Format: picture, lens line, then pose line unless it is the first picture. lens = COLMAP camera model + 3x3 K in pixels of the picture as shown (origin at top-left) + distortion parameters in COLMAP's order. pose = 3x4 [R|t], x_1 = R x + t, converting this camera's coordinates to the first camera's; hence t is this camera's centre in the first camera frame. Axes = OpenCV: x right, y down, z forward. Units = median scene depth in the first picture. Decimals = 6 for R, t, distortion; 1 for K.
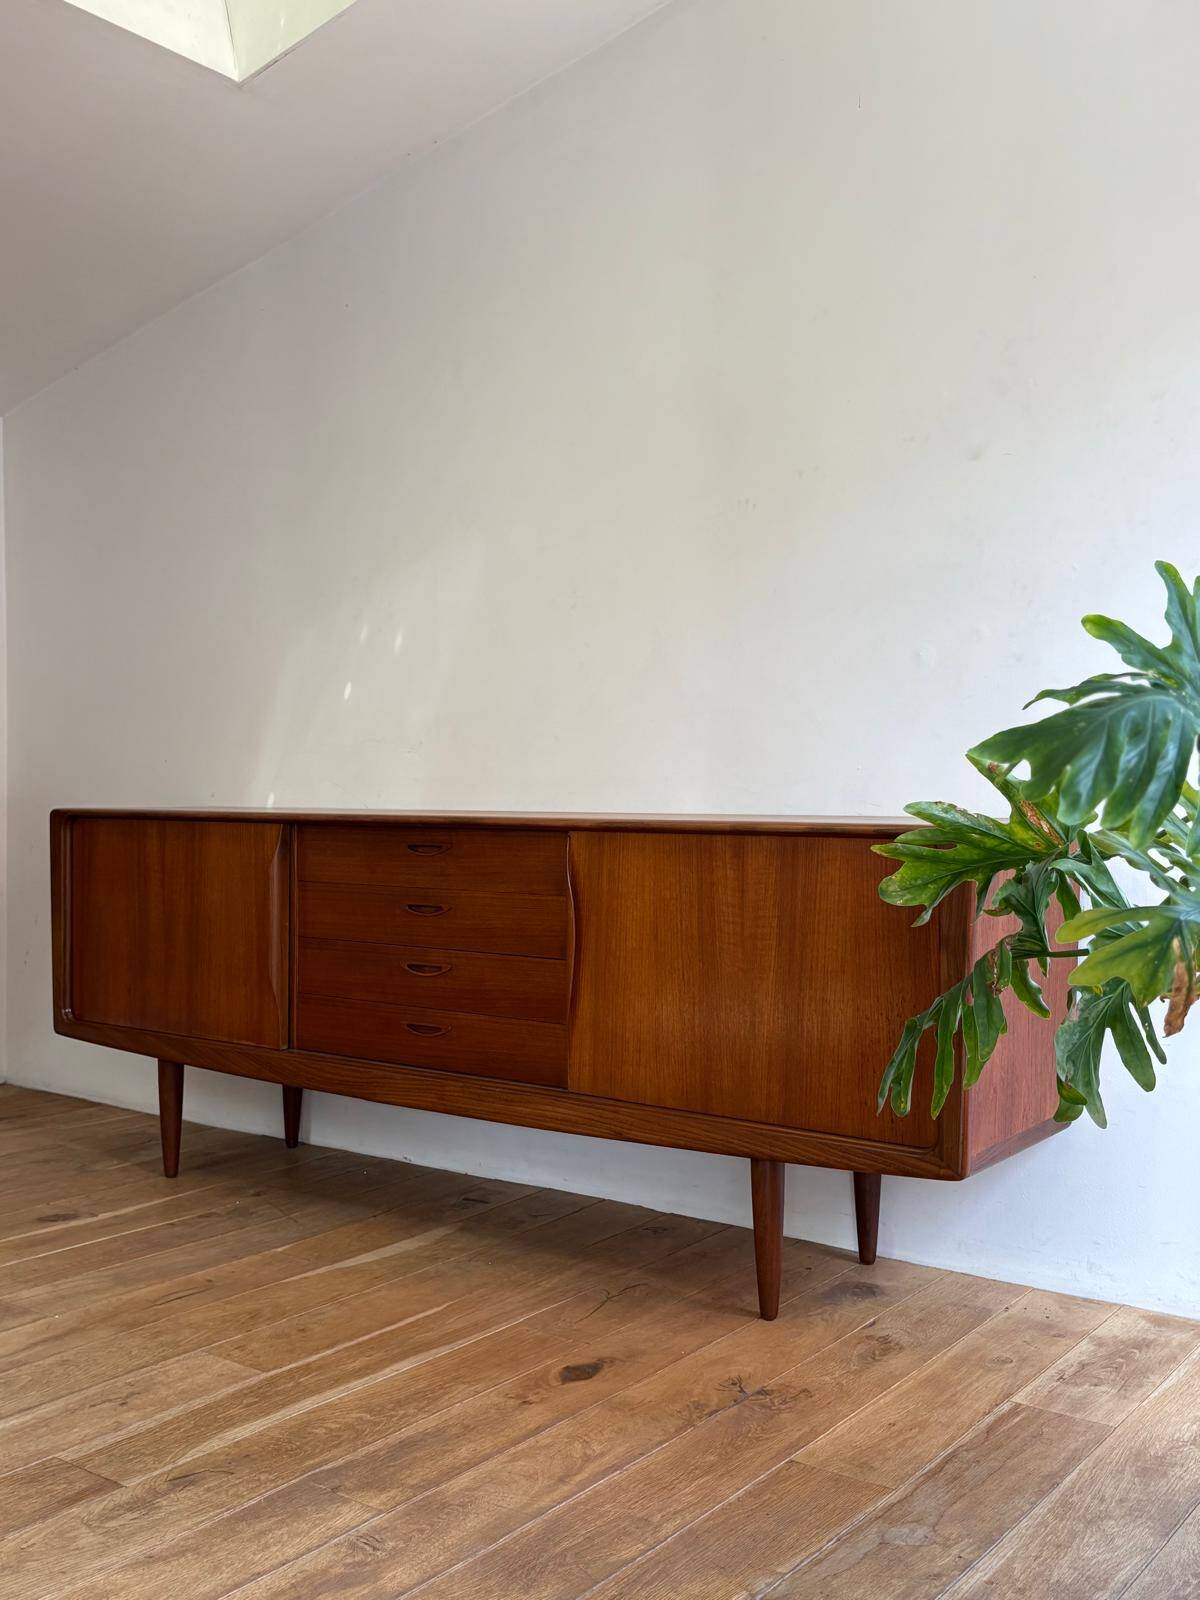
lens RADIAL K [[1562.5, 0, 604.5], [0, 1562.5, 803.8], [0, 0, 1]] dist [0.010627, 0.000227]
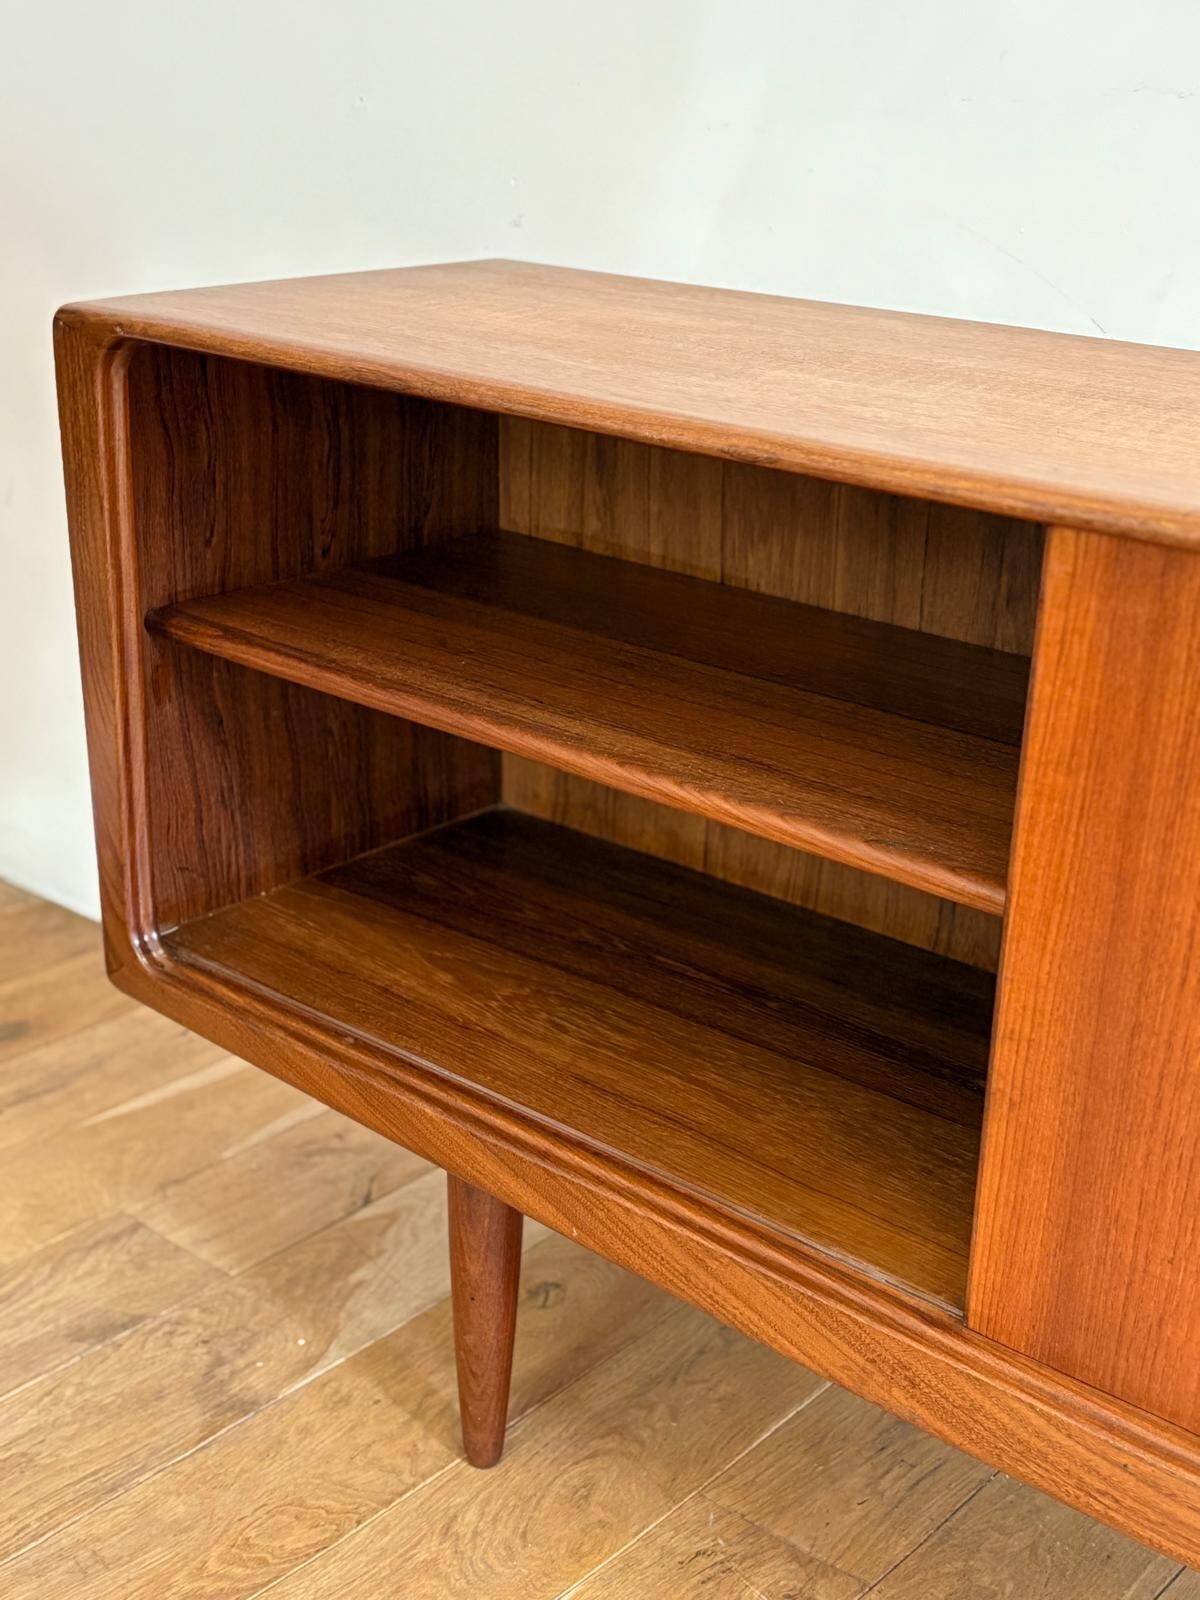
lens RADIAL K [[2120.2, 0, 600.0], [0, 2120.2, 800.0], [0, 0, 1]] dist [0.090634, 0.007508]
pose [[0.997230, 0.046583, -0.057977, -0.299213], [-0.023479, 0.936870, 0.348888, -0.072412], [0.070569, -0.346561, 0.935369, 0.800862]]
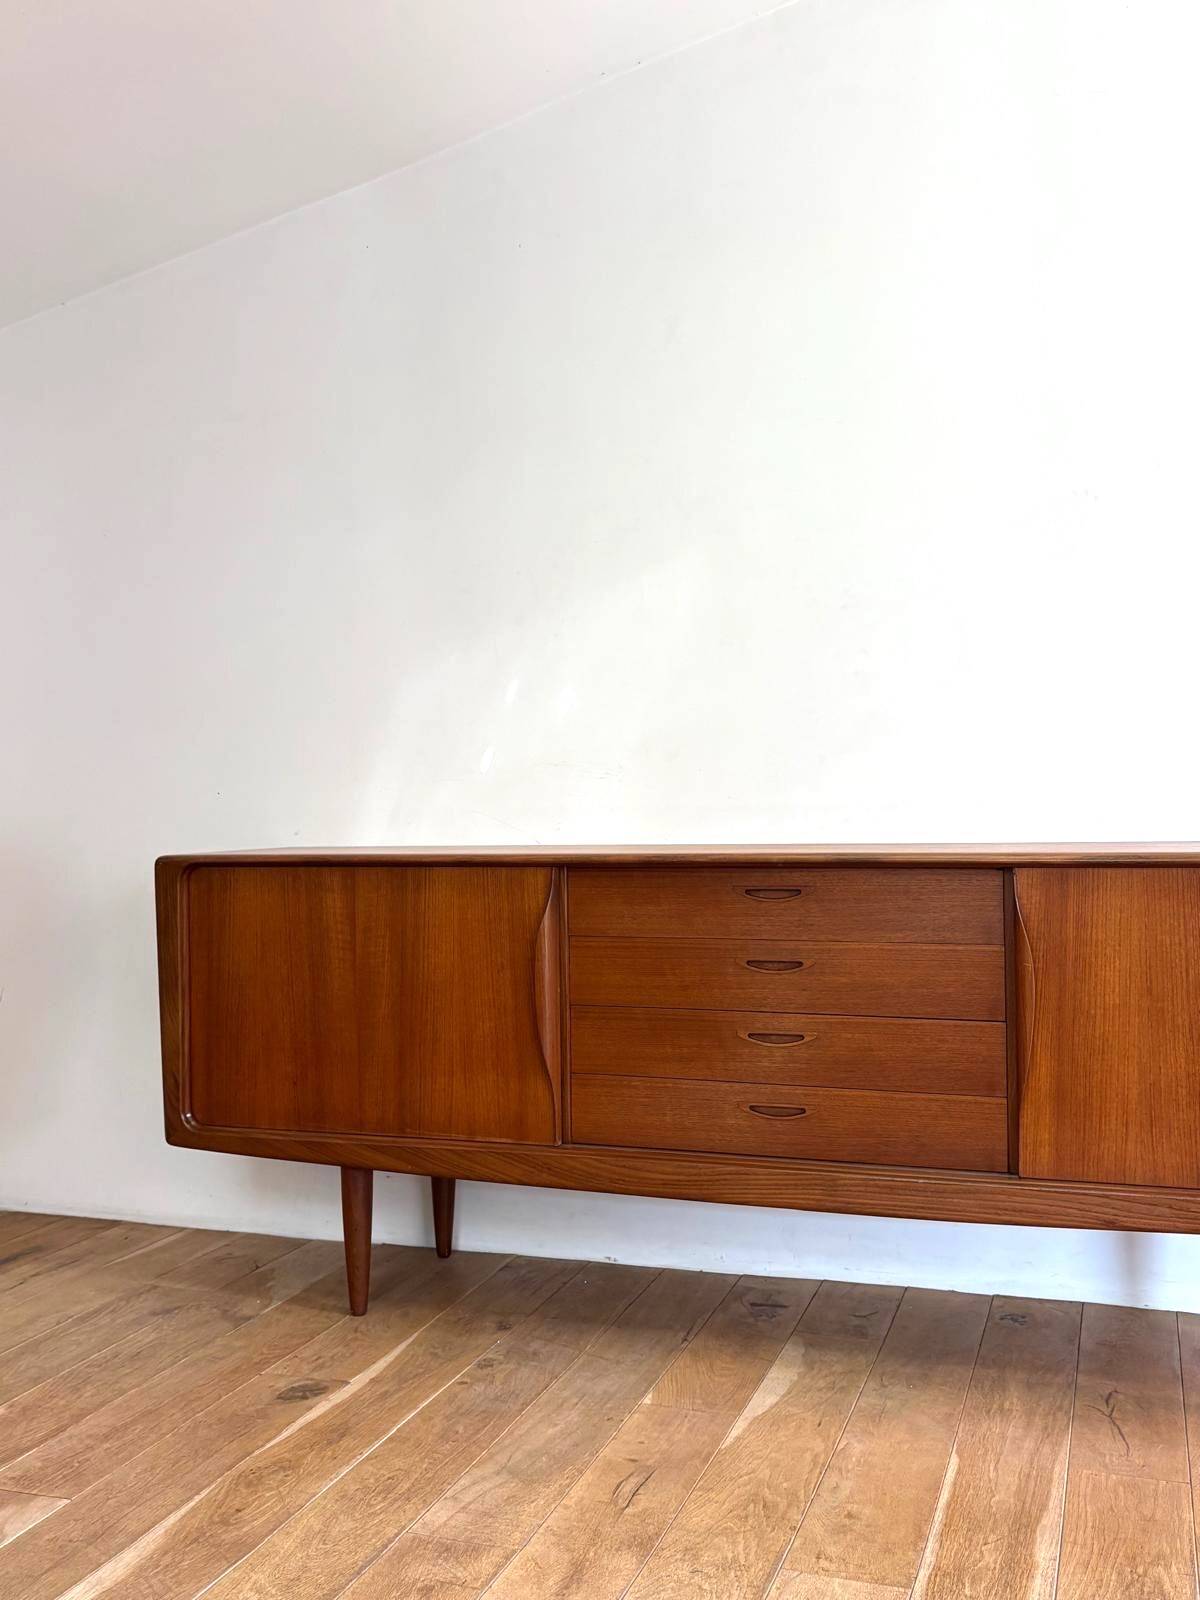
lens RADIAL K [[1526.7, 0, 600.5], [0, 1526.7, 804.8], [0, 0, 1]] dist [0.010706, 0.006108]
pose [[0.954508, -0.017923, 0.297645, -0.499353], [0.021025, 0.999753, -0.007221, -0.016680], [-0.297442, 0.013150, 0.954649, 0.279087]]
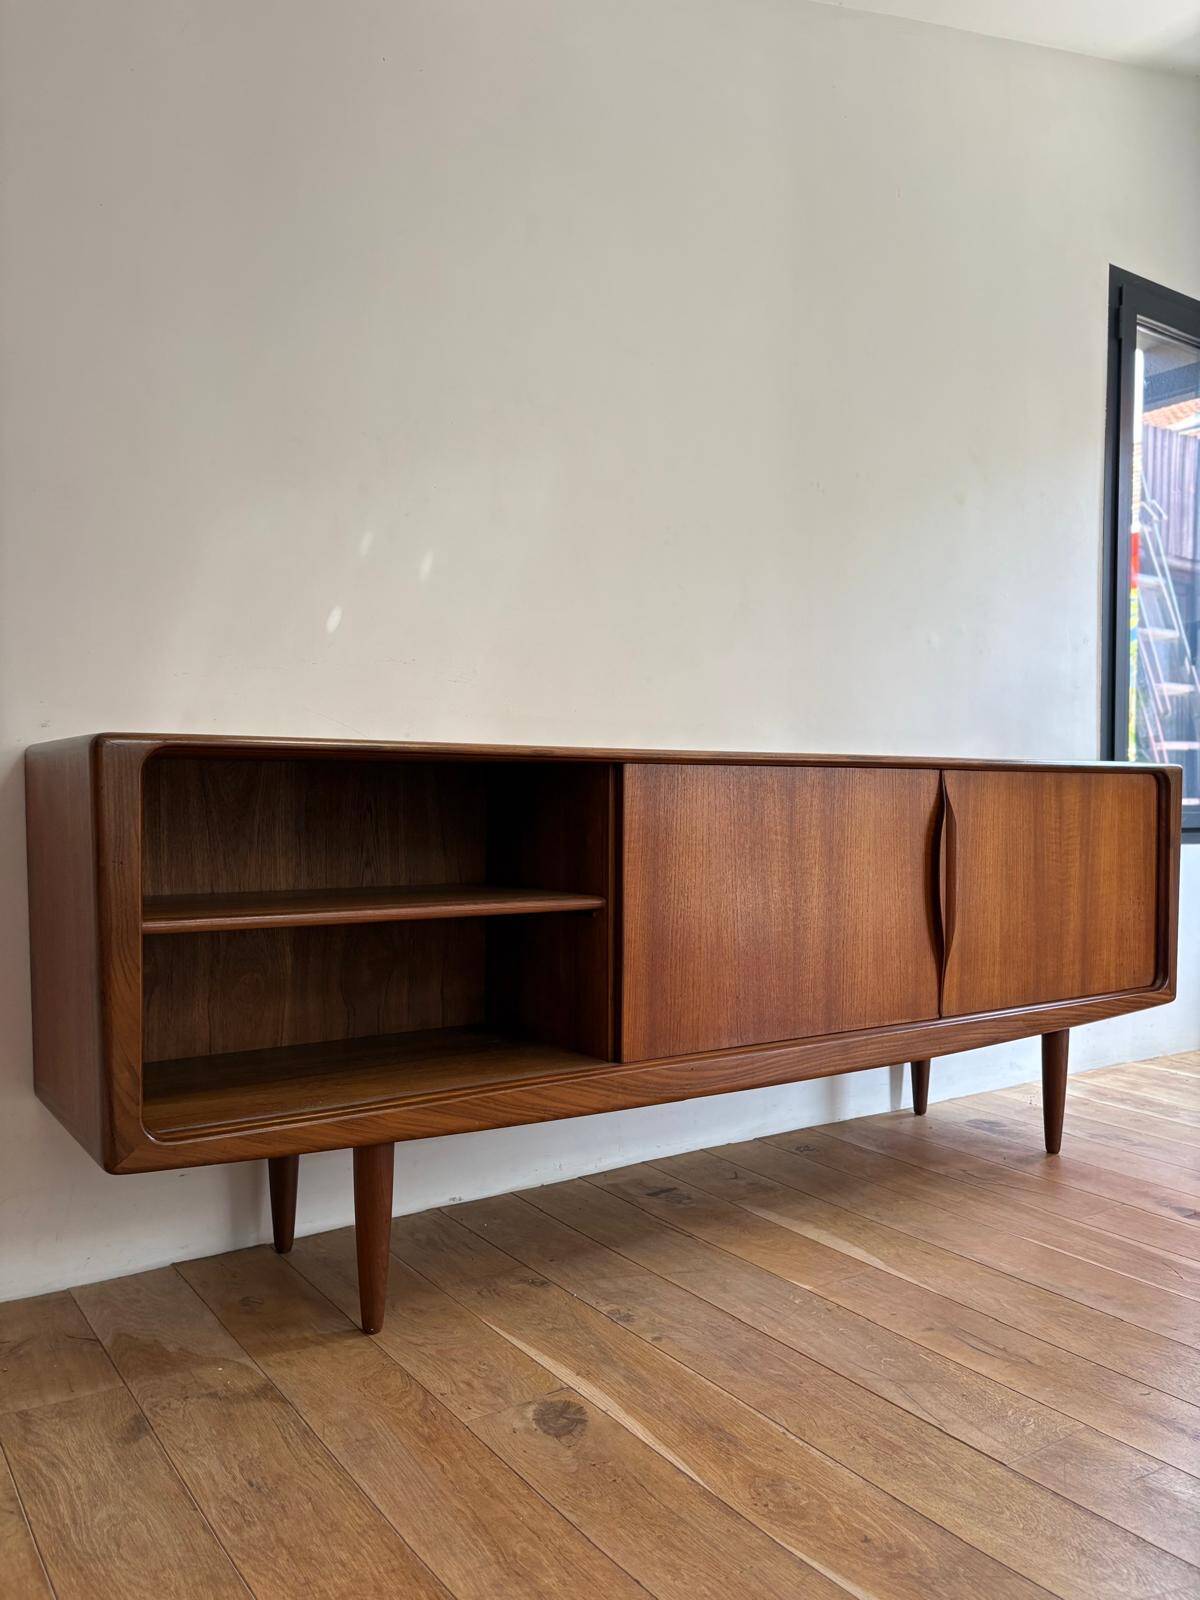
lens RADIAL K [[1225.3, 0, 598.5], [0, 1225.3, 807.3], [0, 0, 1]] dist [0.018768, -0.004921]
pose [[0.330376, -0.012601, 0.943765, -0.913605], [0.009793, 0.999903, 0.009923, 0.033015], [-0.943799, 0.005964, 0.330467, 0.971032]]
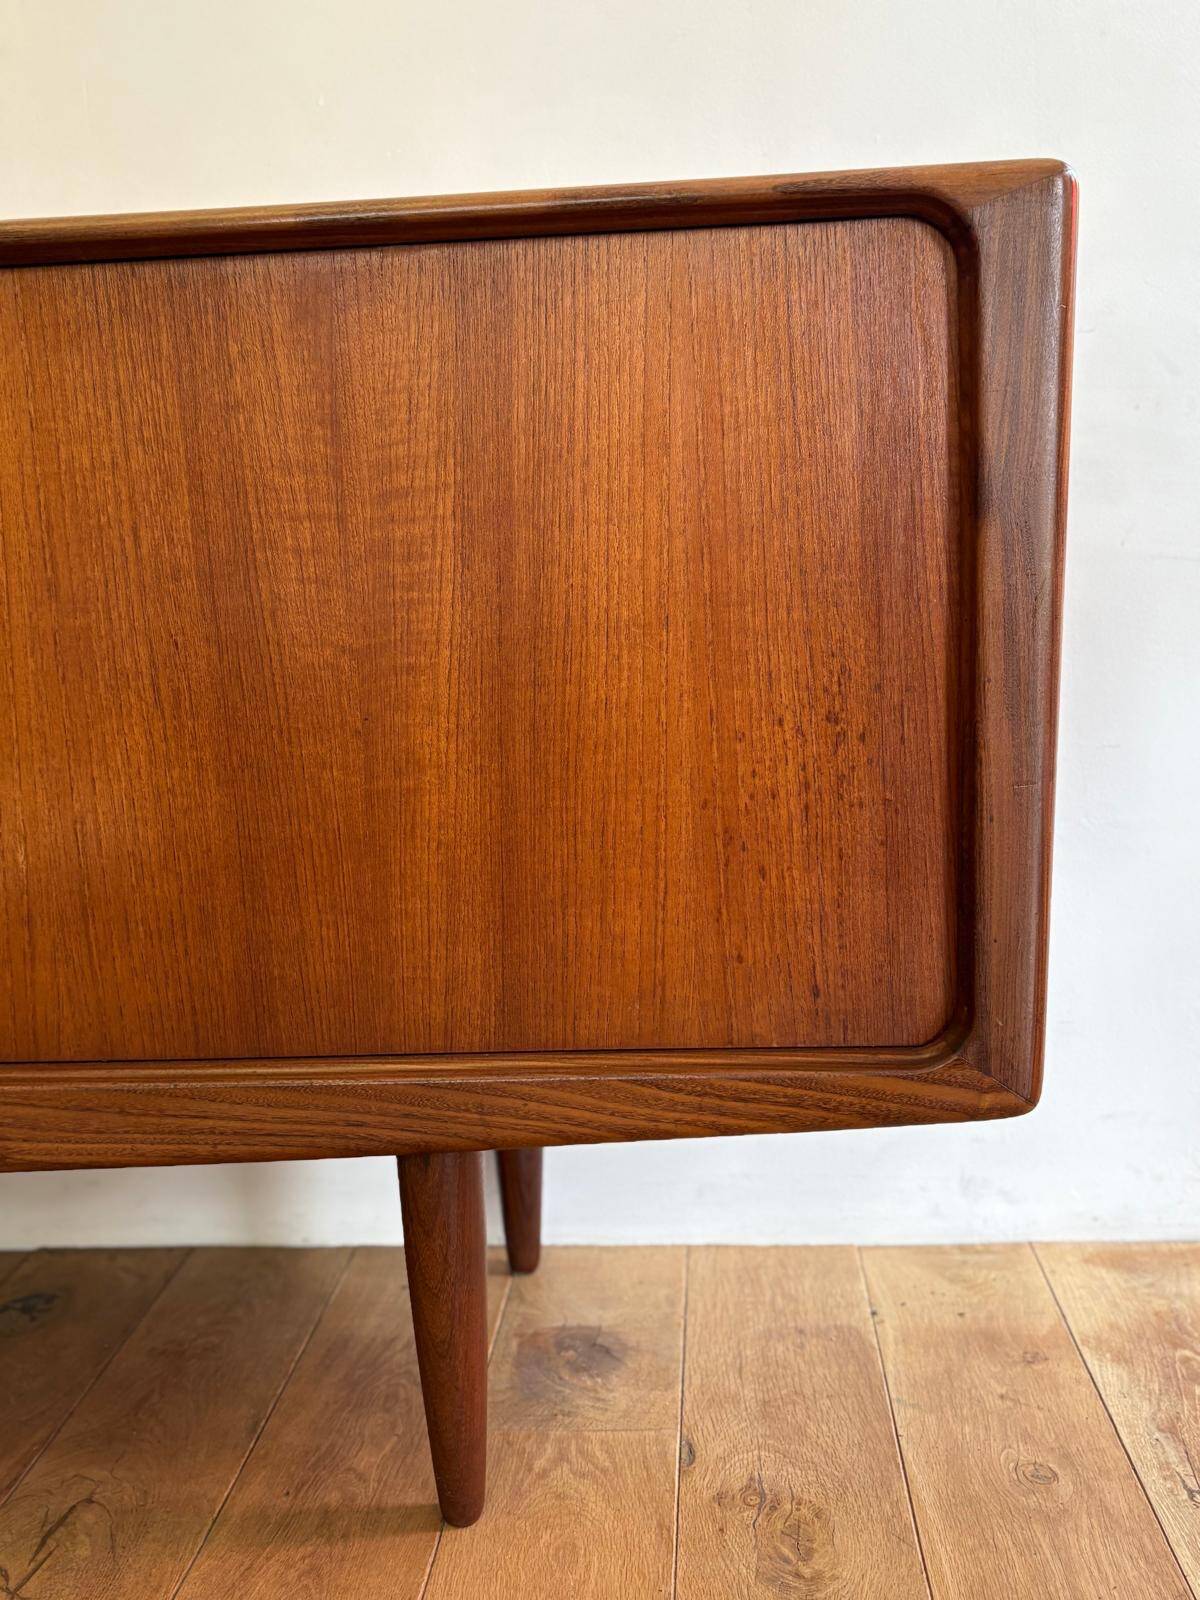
lens RADIAL K [[1526.7, 0, 600.5], [0, 1526.7, 804.8], [0, 0, 1]] dist [0.010706, 0.006108]
pose [[0.841935, -0.114775, 0.527230, -0.049029], [0.048354, 0.989232, 0.138135, 0.090923], [-0.537407, -0.090807, 0.838420, 0.638801]]
